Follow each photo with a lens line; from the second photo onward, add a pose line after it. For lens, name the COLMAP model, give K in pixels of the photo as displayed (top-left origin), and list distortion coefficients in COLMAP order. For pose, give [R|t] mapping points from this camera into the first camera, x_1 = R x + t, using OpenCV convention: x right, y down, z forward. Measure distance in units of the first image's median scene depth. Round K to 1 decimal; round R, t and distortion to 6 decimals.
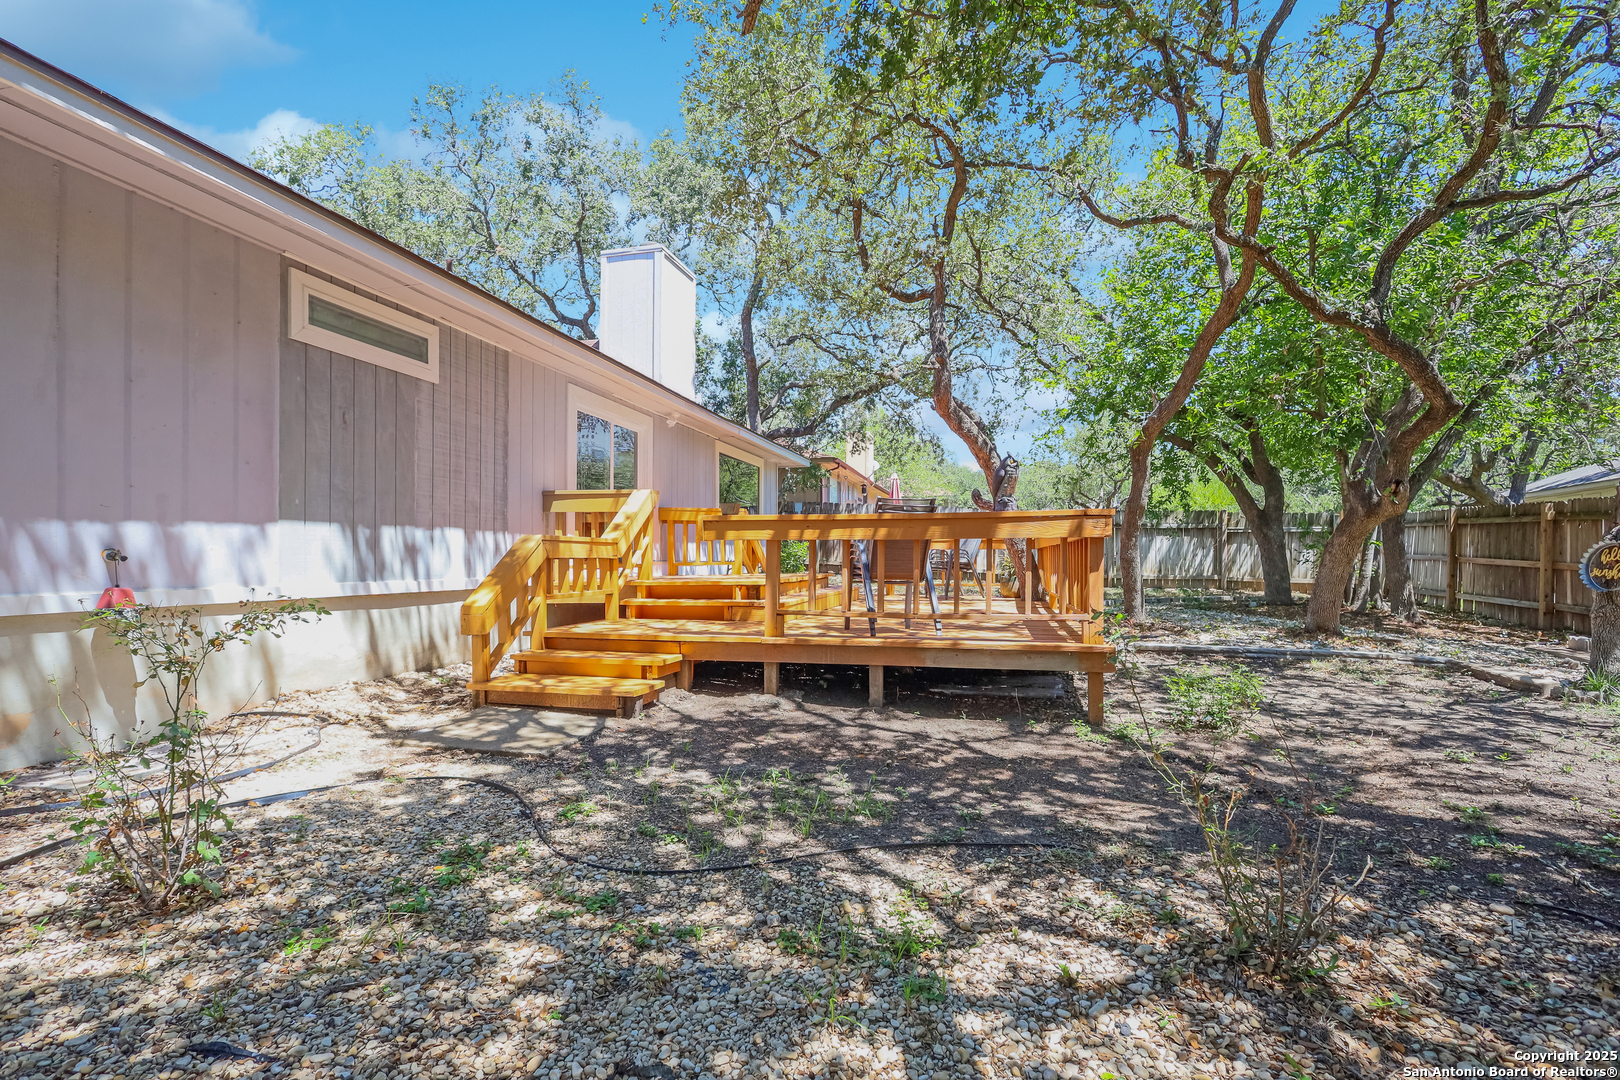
lens RADIAL K [[761.4, 0, 801.8], [0, 761.4, 535.0], [0, 0, 1]] dist [0.000794, 0.000450]
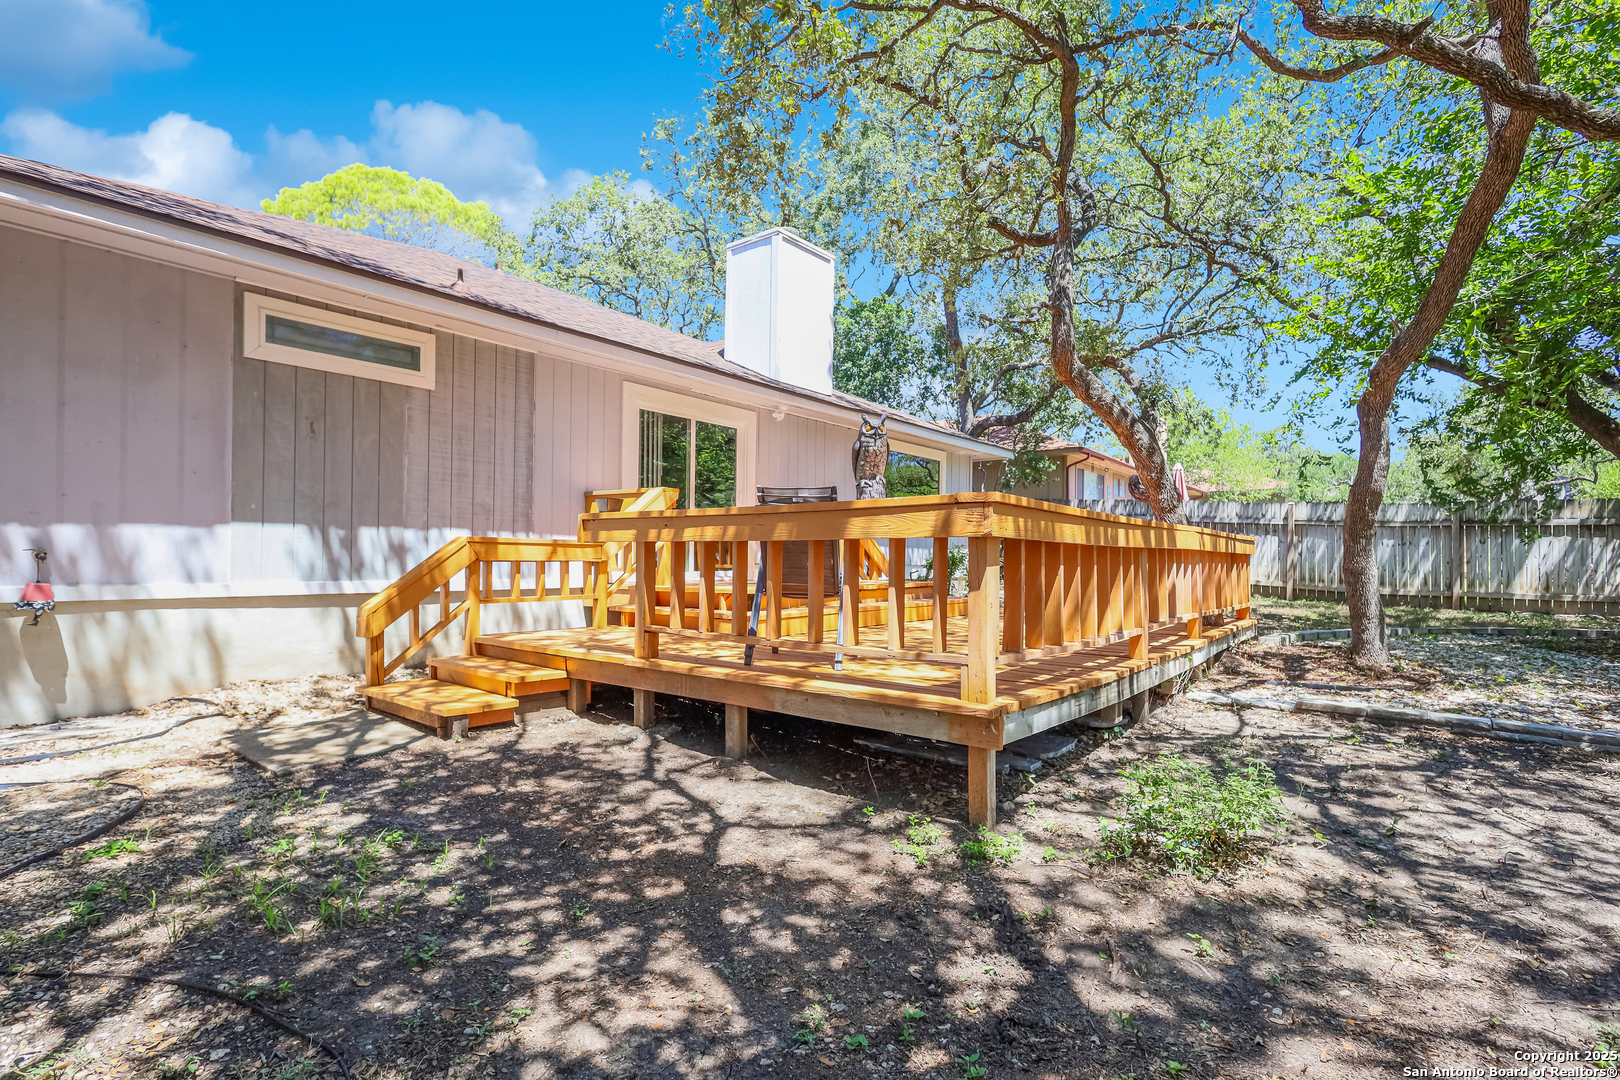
lens RADIAL K [[761.4, 0, 813.1], [0, 761.4, 535.8], [0, 0, 1]] dist [0.000794, 0.000450]
pose [[0.907991, -0.002833, -0.418981, 0.589182], [0.001840, 0.999994, -0.002775, 0.003566], [0.418986, 0.001749, 0.907991, 0.392604]]
